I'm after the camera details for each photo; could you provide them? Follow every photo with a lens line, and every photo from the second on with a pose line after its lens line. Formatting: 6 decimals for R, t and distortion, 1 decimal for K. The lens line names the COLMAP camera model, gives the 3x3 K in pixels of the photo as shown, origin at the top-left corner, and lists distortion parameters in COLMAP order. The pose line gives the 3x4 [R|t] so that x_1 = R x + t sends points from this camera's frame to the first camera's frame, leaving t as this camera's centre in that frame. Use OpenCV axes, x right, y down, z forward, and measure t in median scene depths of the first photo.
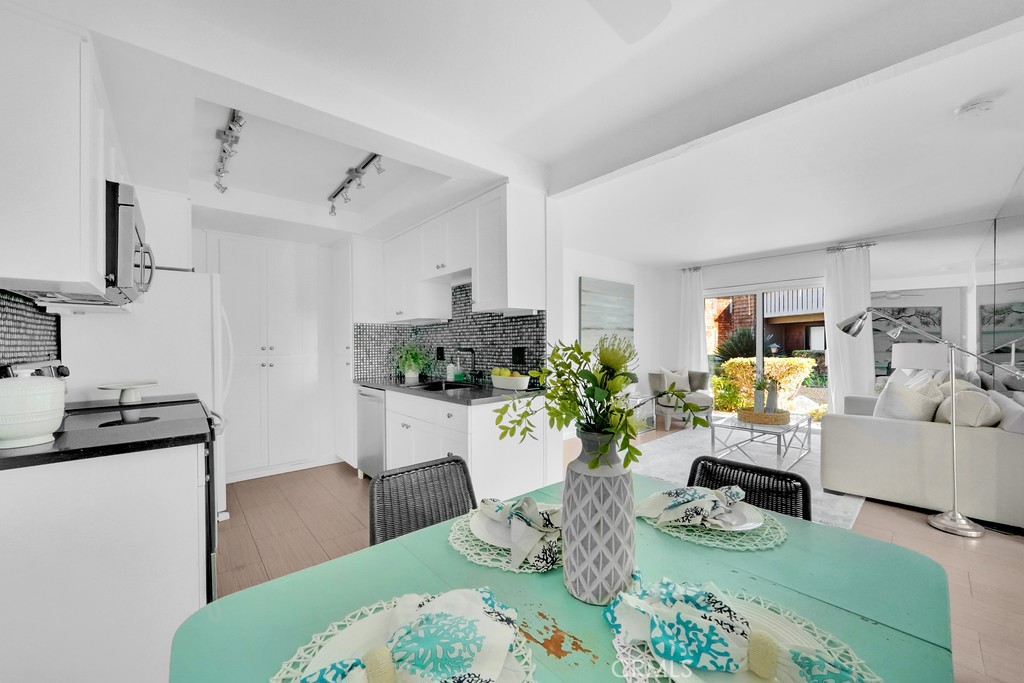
lens RADIAL K [[377.9, 0, 515.7], [0, 377.9, 352.8], [0, 0, 1]] dist [-0.026674, -0.000875]
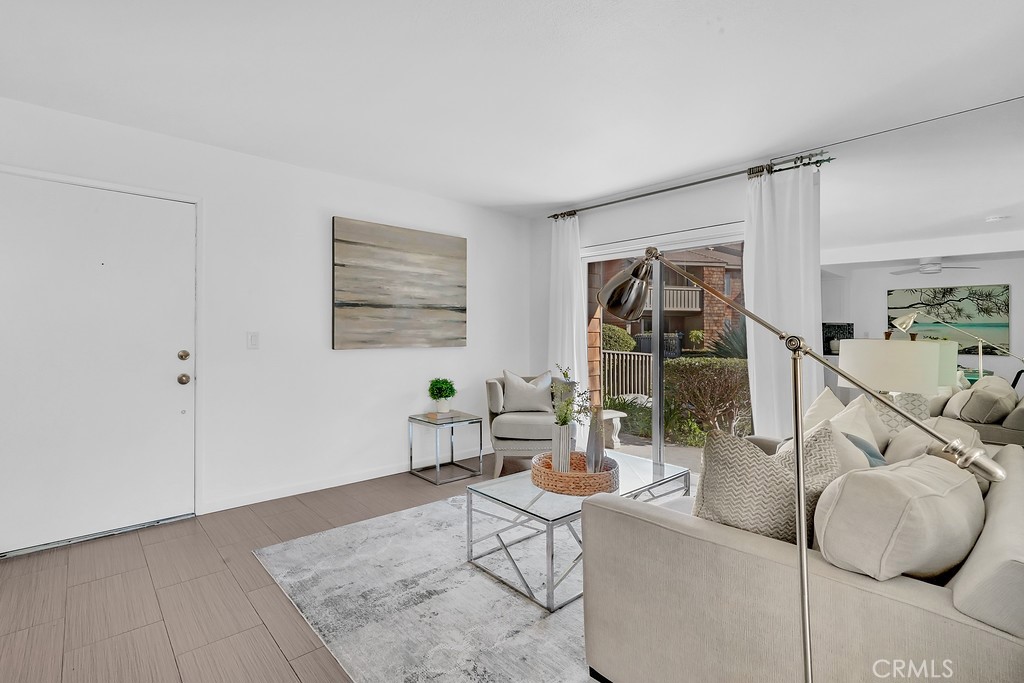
lens RADIAL K [[461.2, 0, 516.4], [0, 461.2, 343.7], [0, 0, 1]] dist [0.003709, 0.001902]
pose [[0.999844, 0.016803, 0.005484, 0.645889], [-0.016789, 0.999856, -0.002556, -0.006295], [-0.005526, 0.002463, 0.999982, 0.376525]]
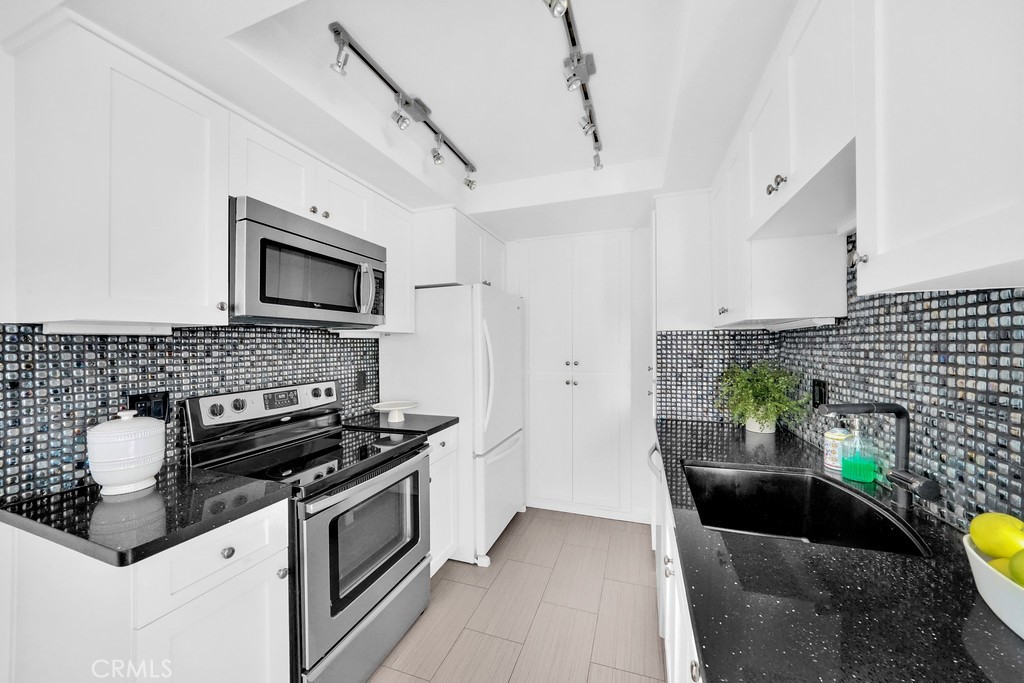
lens RADIAL K [[362.2, 0, 511.2], [0, 362.2, 345.4], [0, 0, 1]] dist [-0.022239, 0.000291]
pose [[0.474990, 0.008229, -0.879953, -0.004627], [-0.016936, 0.999857, 0.000208, -0.052020], [0.879828, 0.014804, 0.475061, 0.501054]]
